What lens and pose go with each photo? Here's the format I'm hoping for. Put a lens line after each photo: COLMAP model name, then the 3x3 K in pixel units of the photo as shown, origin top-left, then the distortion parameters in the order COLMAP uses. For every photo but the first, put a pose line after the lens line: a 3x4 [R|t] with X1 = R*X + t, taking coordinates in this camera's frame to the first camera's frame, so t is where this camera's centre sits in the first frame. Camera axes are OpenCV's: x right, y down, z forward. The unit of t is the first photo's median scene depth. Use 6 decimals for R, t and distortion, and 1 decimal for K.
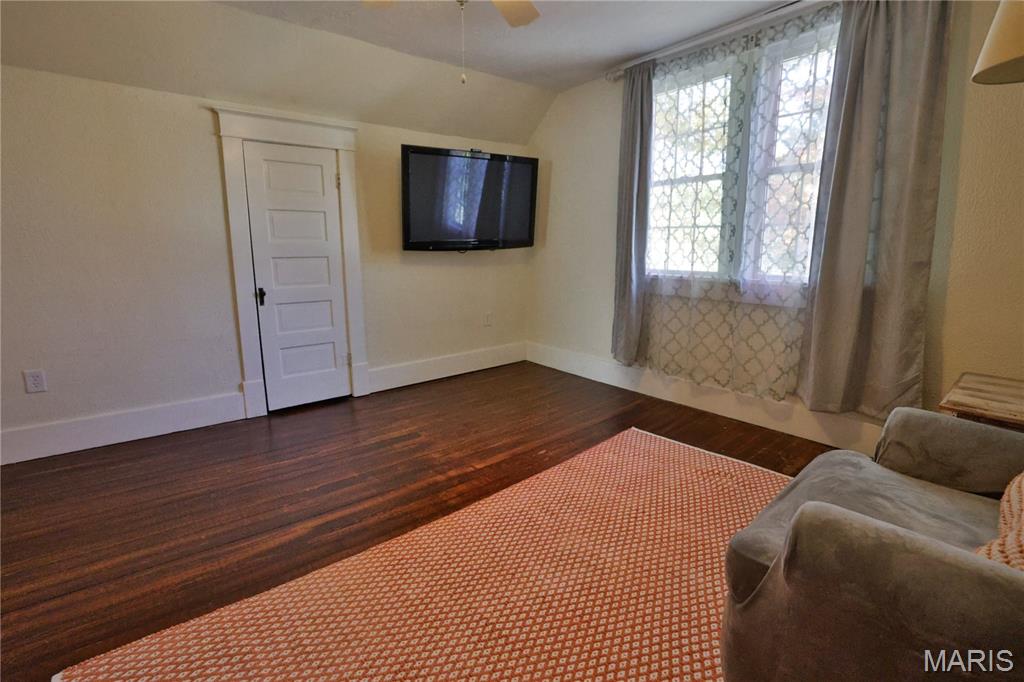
lens RADIAL K [[465.1, 0, 513.2], [0, 465.1, 334.4], [0, 0, 1]] dist [-0.026450, 0.002927]
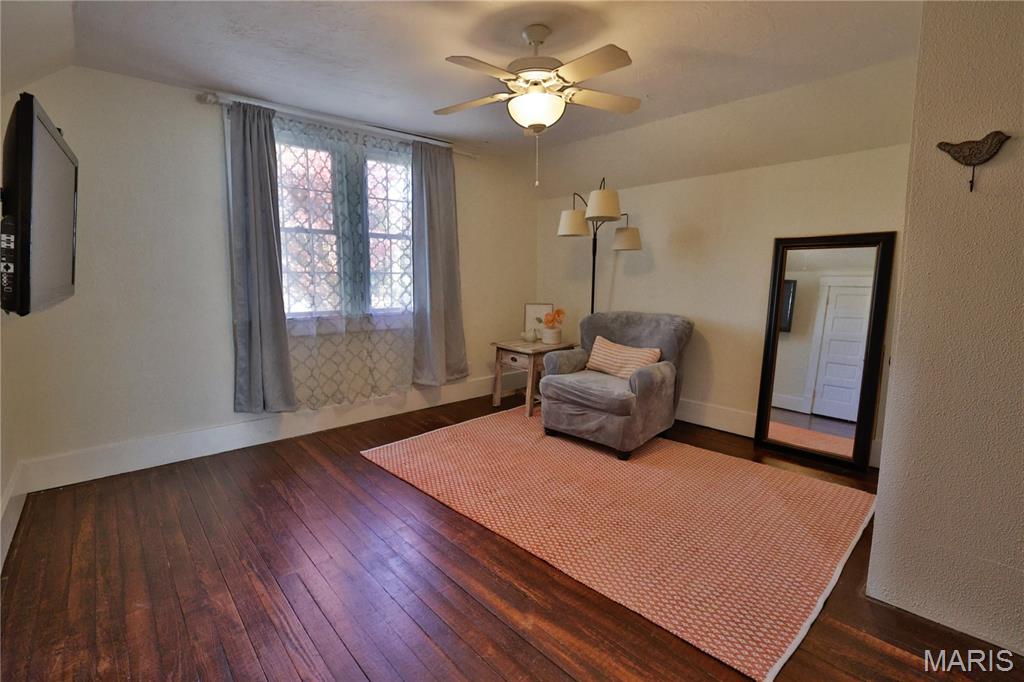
lens RADIAL K [[465.1, 0, 512.7], [0, 465.1, 338.9], [0, 0, 1]] dist [-0.026450, 0.002927]
pose [[-0.059116, -0.133149, 0.989331, -0.886989], [0.180367, 0.973328, 0.141773, -0.167693], [-0.981821, 0.186823, -0.033523, 0.670082]]
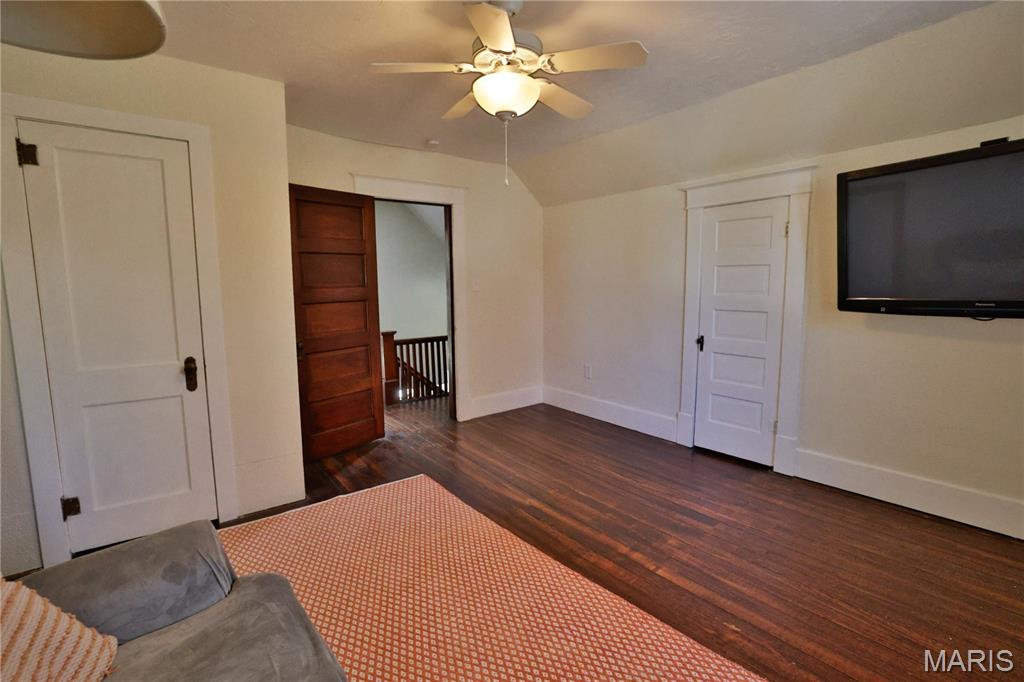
lens RADIAL K [[465.1, 0, 512.9], [0, 465.1, 345.3], [0, 0, 1]] dist [-0.026450, 0.002927]
pose [[-0.004804, 0.136586, -0.990617, 0.636575], [-0.172594, 0.975648, 0.135359, -0.168676], [0.984981, 0.171625, 0.018887, 0.587891]]
